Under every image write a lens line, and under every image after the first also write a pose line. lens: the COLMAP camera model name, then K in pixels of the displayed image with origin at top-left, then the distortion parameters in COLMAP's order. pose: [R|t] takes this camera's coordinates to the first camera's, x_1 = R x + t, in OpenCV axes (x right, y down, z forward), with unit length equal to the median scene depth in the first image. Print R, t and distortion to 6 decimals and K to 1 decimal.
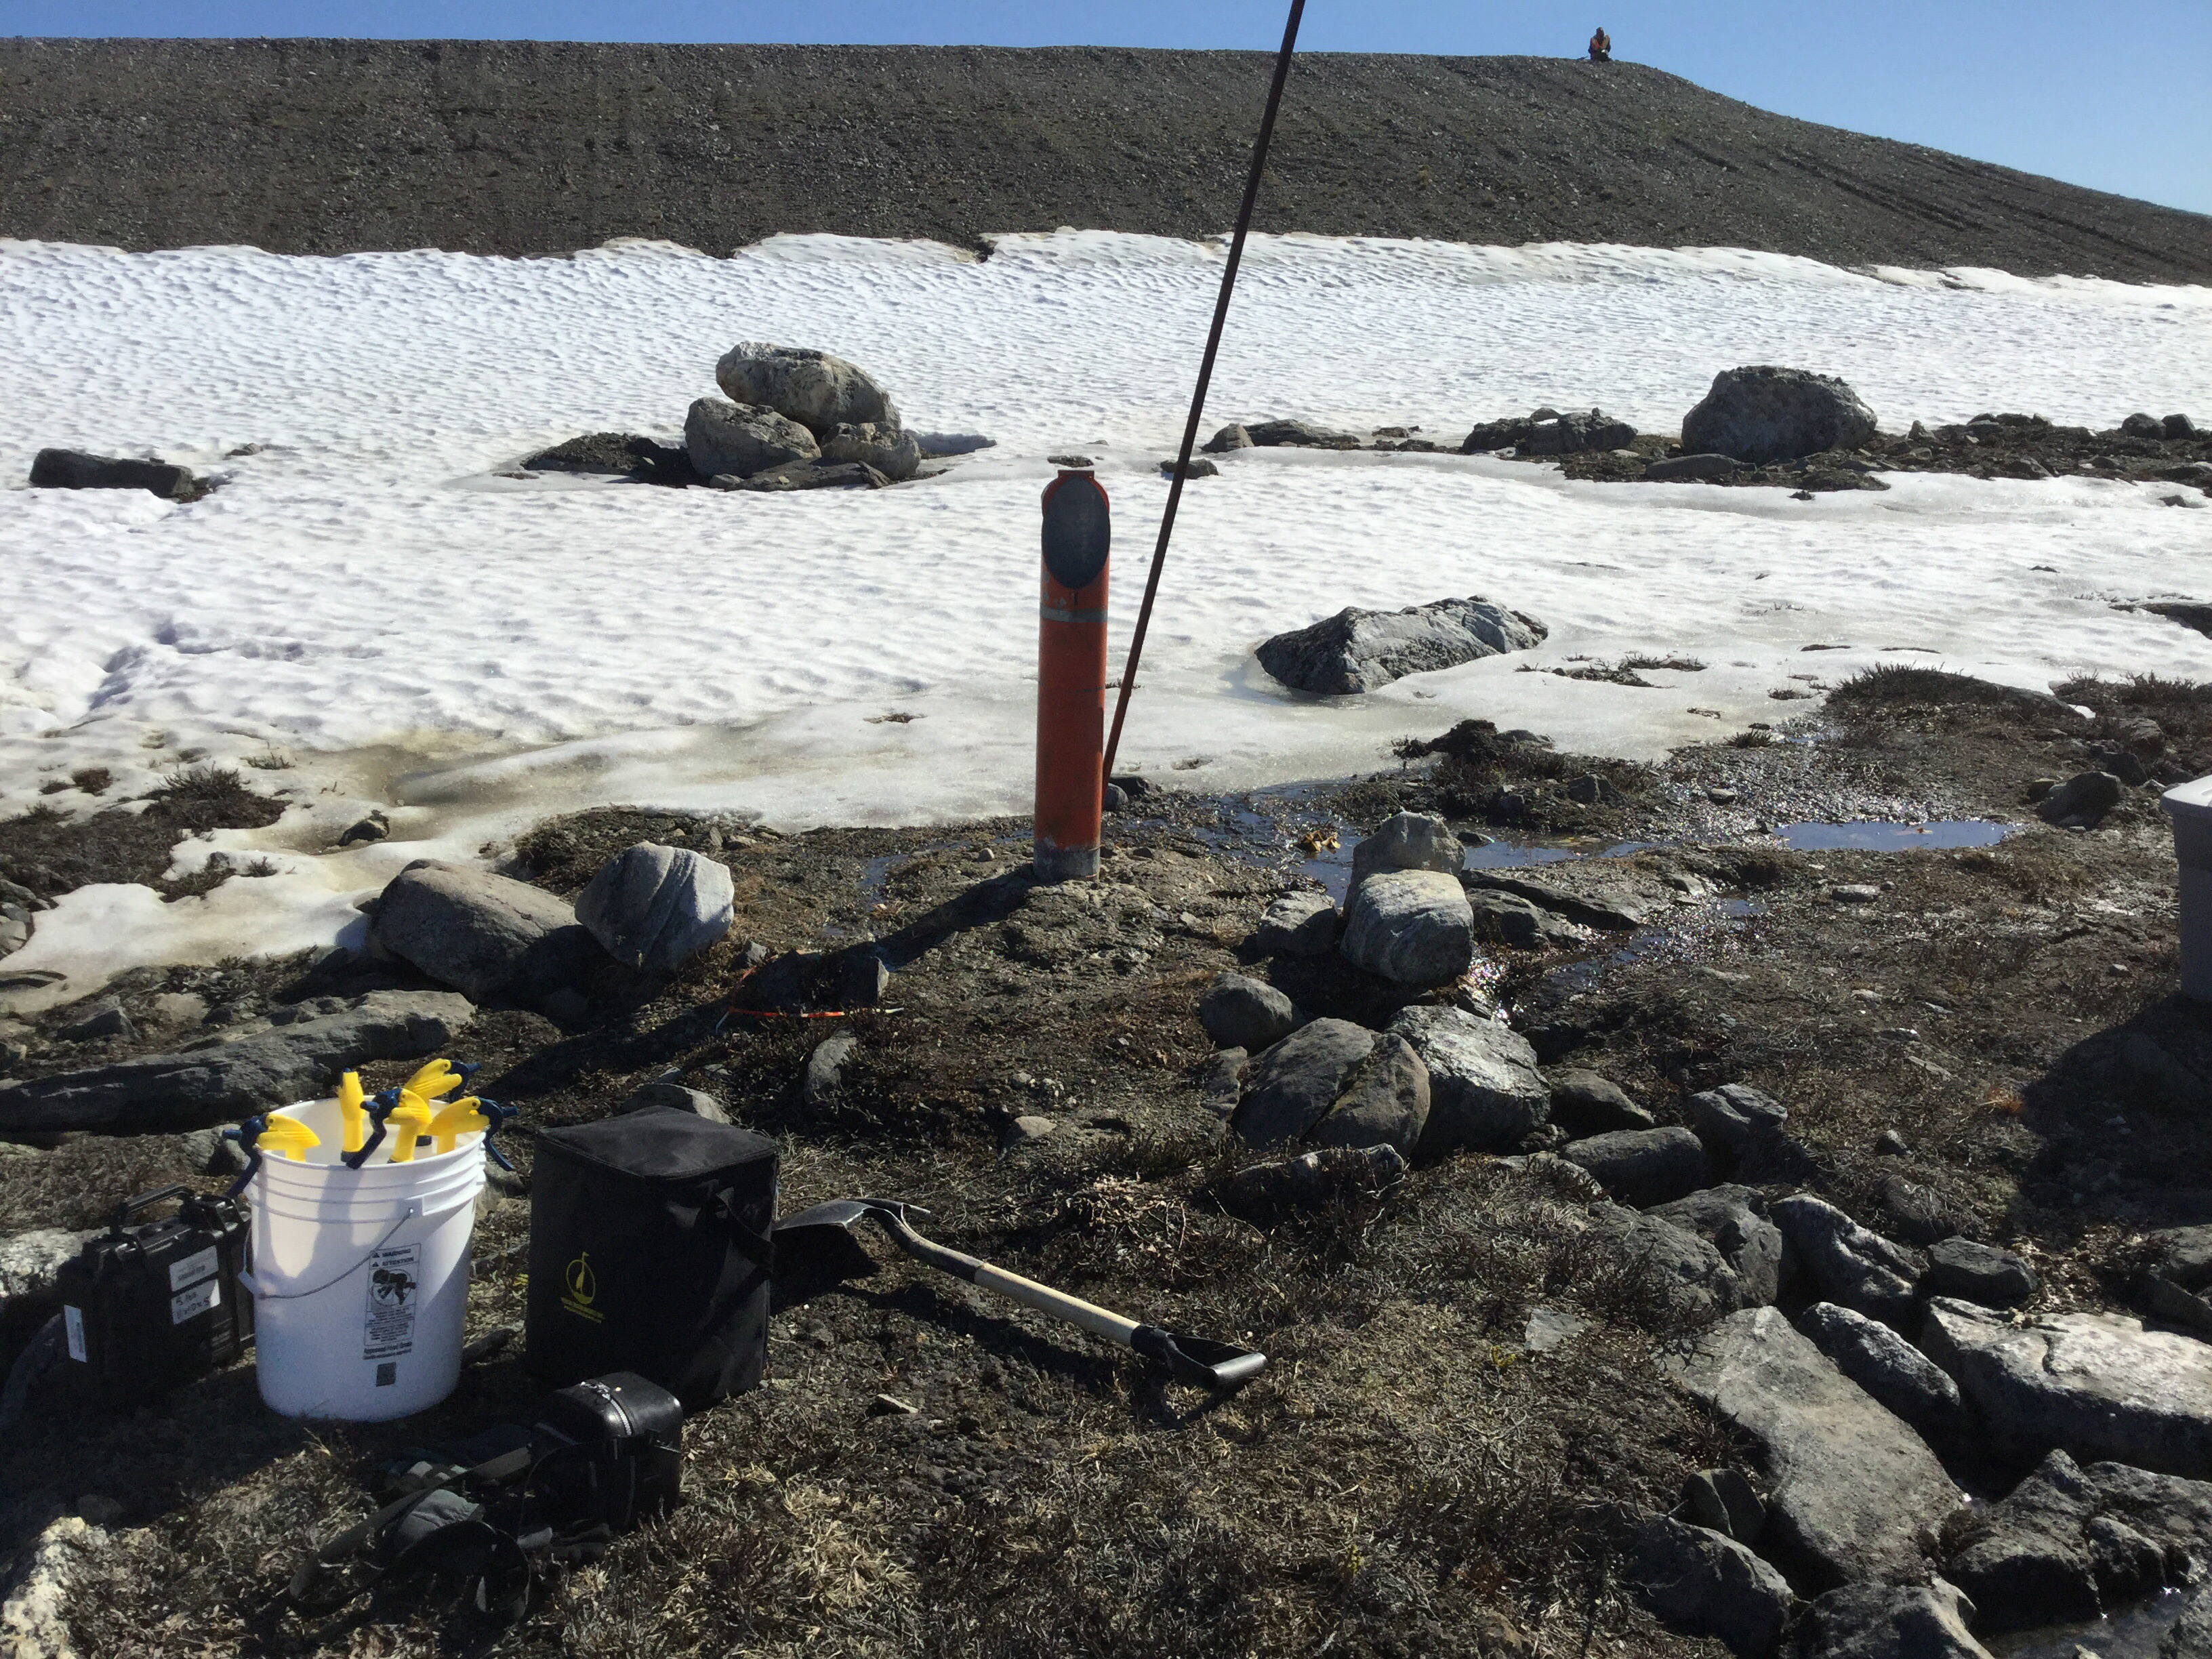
lens RADIAL K [[1945.0, 0, 1103.6], [0, 1945.0, 905.0], [0, 0, 1]] dist [0.106661, -0.178967]
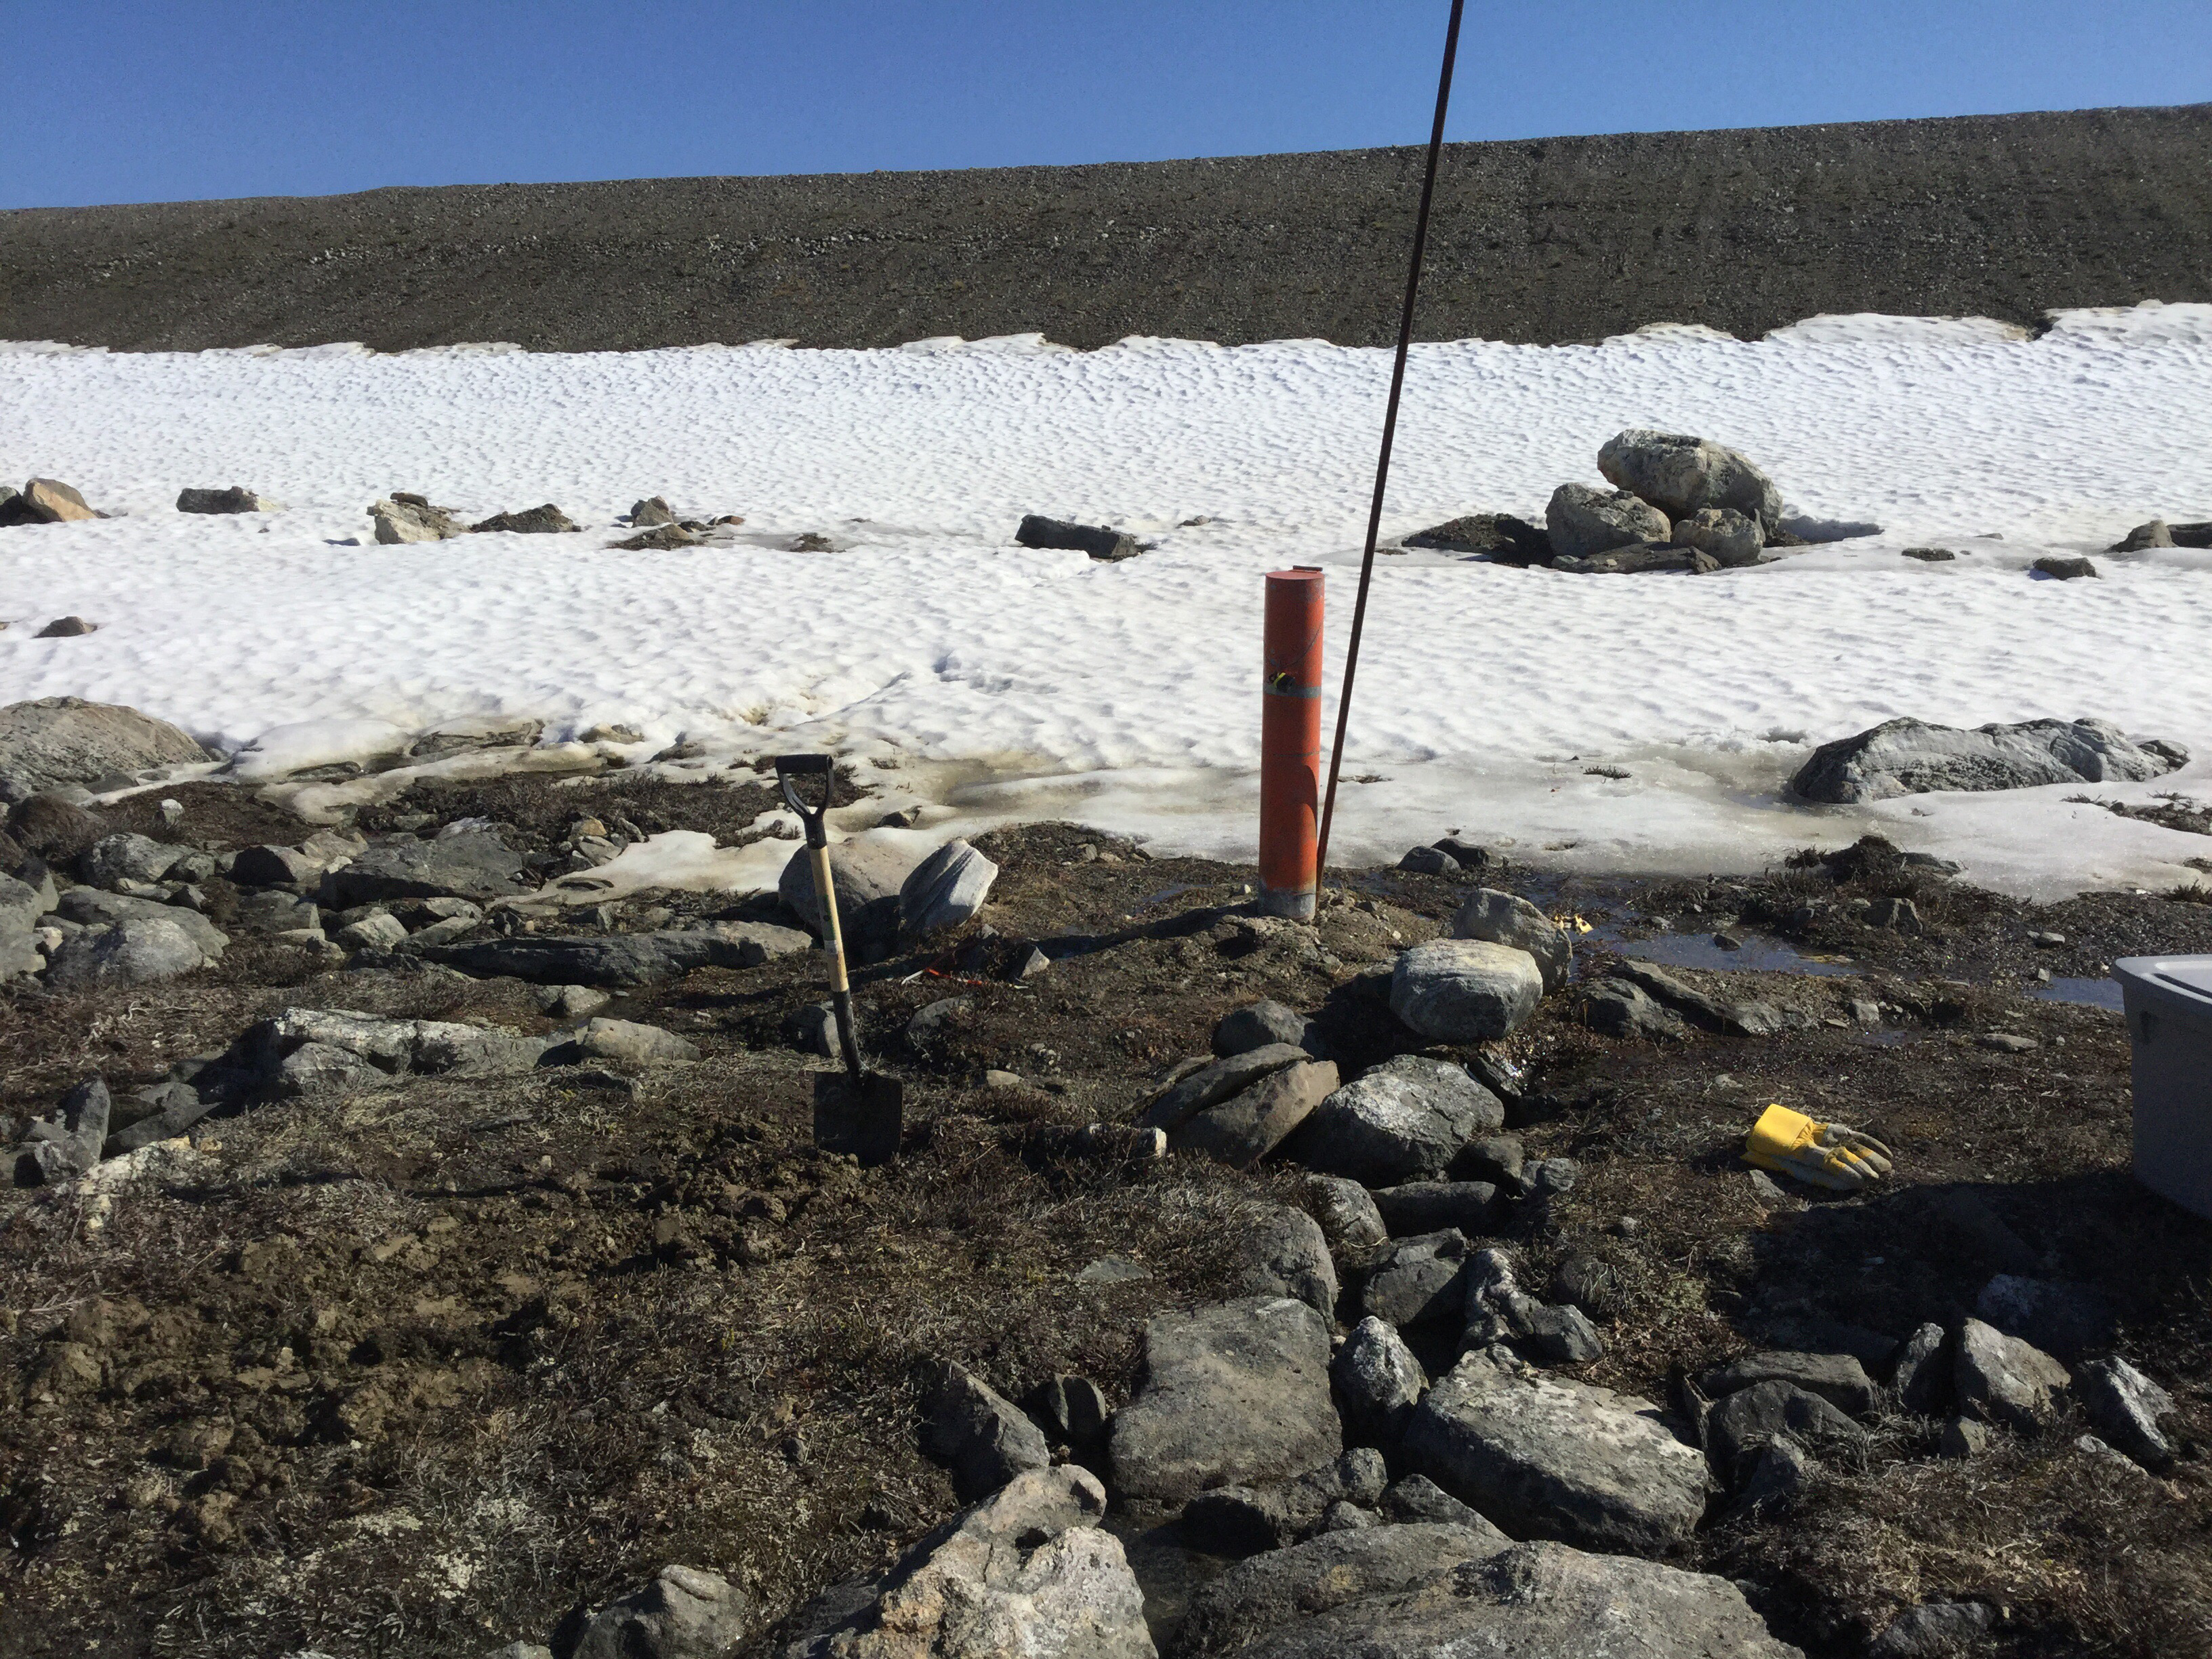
lens RADIAL K [[1945.0, 0, 1103.6], [0, 1945.0, 905.0], [0, 0, 1]] dist [0.106661, -0.178967]
pose [[0.855129, 0.133422, -0.500952, 0.128997], [-0.151391, 0.988462, 0.004839, -0.002805], [0.495818, 0.071701, 0.865462, -0.012844]]
